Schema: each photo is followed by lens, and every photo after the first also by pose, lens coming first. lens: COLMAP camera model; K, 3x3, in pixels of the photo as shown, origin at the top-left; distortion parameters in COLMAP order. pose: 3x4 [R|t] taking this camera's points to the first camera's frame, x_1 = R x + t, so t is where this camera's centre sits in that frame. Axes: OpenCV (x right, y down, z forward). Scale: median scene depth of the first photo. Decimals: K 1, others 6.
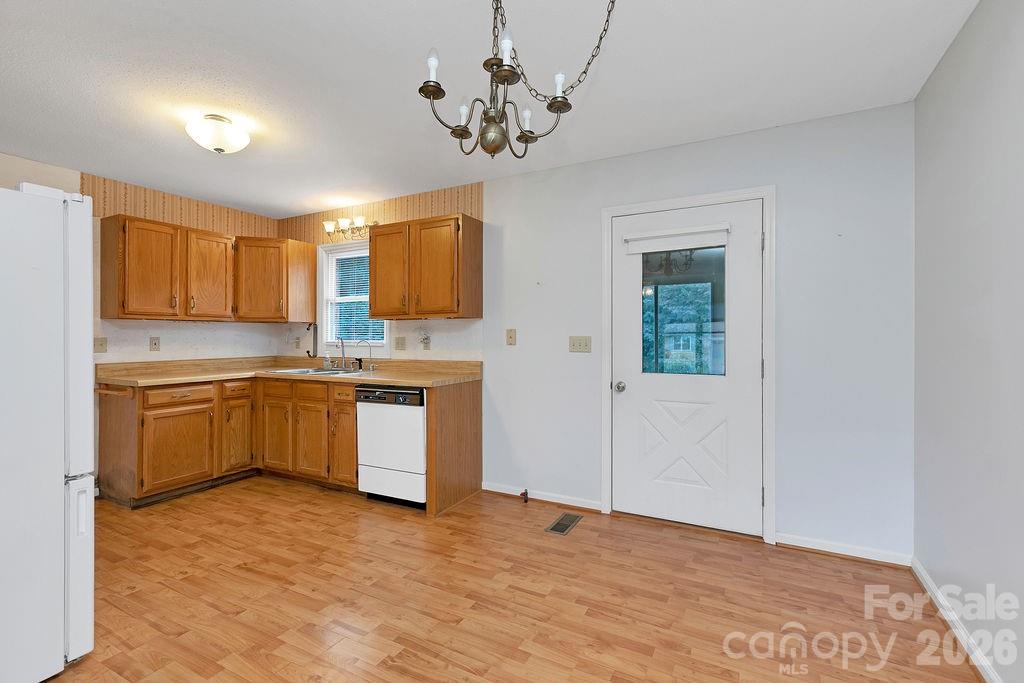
lens RADIAL K [[467.1, 0, 520.7], [0, 467.1, 335.3], [0, 0, 1]] dist [0.002892, -0.000780]
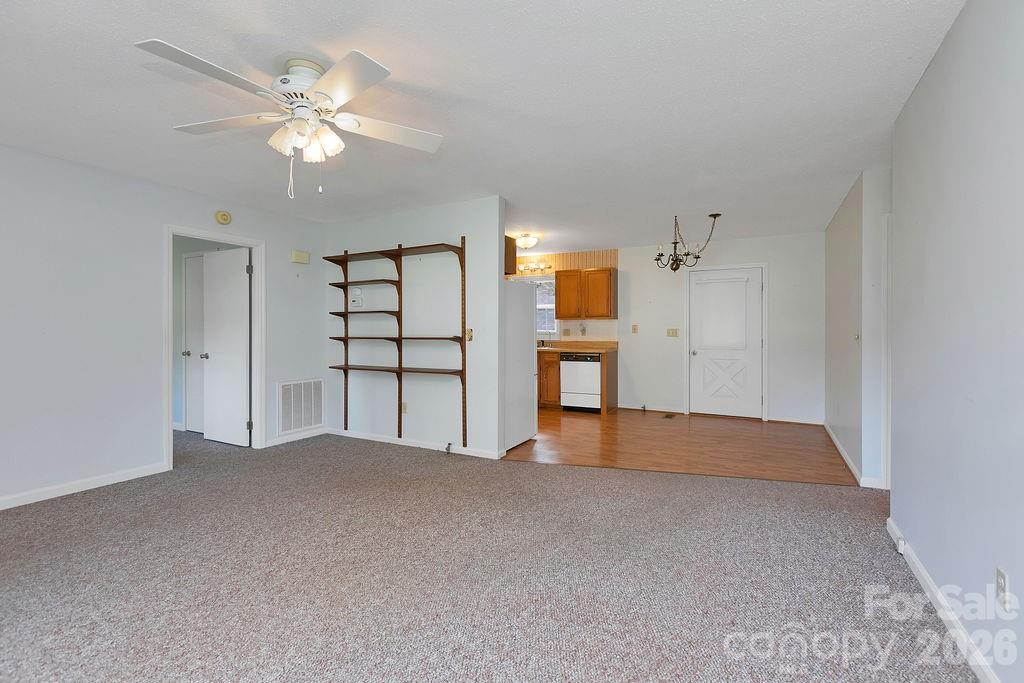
lens RADIAL K [[467.1, 0, 521.4], [0, 467.1, 331.2], [0, 0, 1]] dist [0.002892, -0.000780]
pose [[0.999973, 0.002439, 0.006910, -0.530065], [-0.002481, 0.999978, 0.006163, 0.002179], [-0.006895, -0.006180, 0.999957, -1.001004]]
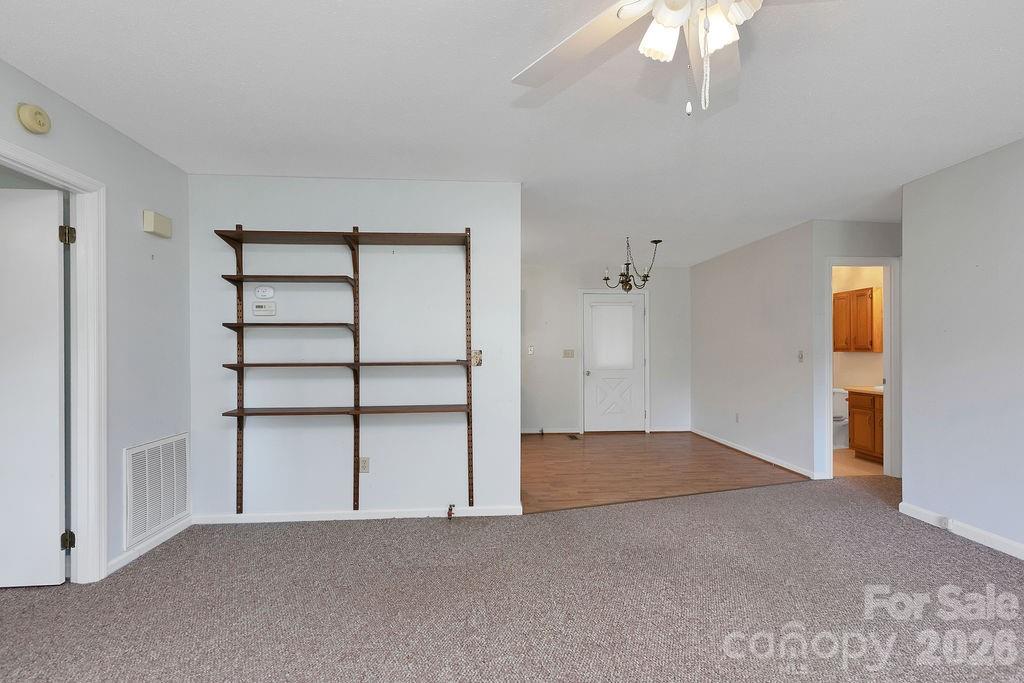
lens RADIAL K [[467.1, 0, 514.8], [0, 467.1, 353.0], [0, 0, 1]] dist [0.002892, -0.000780]
pose [[0.840361, -0.003008, 0.542019, -1.137775], [0.000370, 0.999988, 0.004974, 0.005617], [-0.542027, -0.003980, 0.840352, -0.572626]]
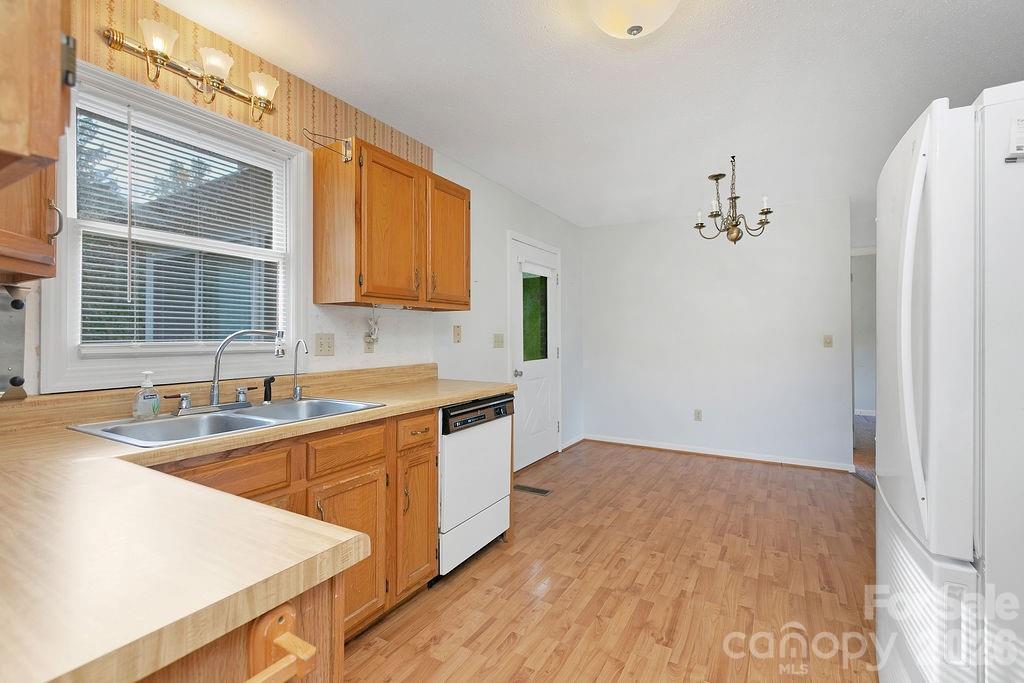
lens RADIAL K [[467.1, 0, 520.4], [0, 467.1, 333.5], [0, 0, 1]] dist [0.002892, -0.000780]
pose [[0.027778, 0.005584, 0.999599, -0.975877], [-0.003101, 0.999980, -0.005500, 0.007907], [-0.999609, -0.002947, 0.027795, 0.878479]]
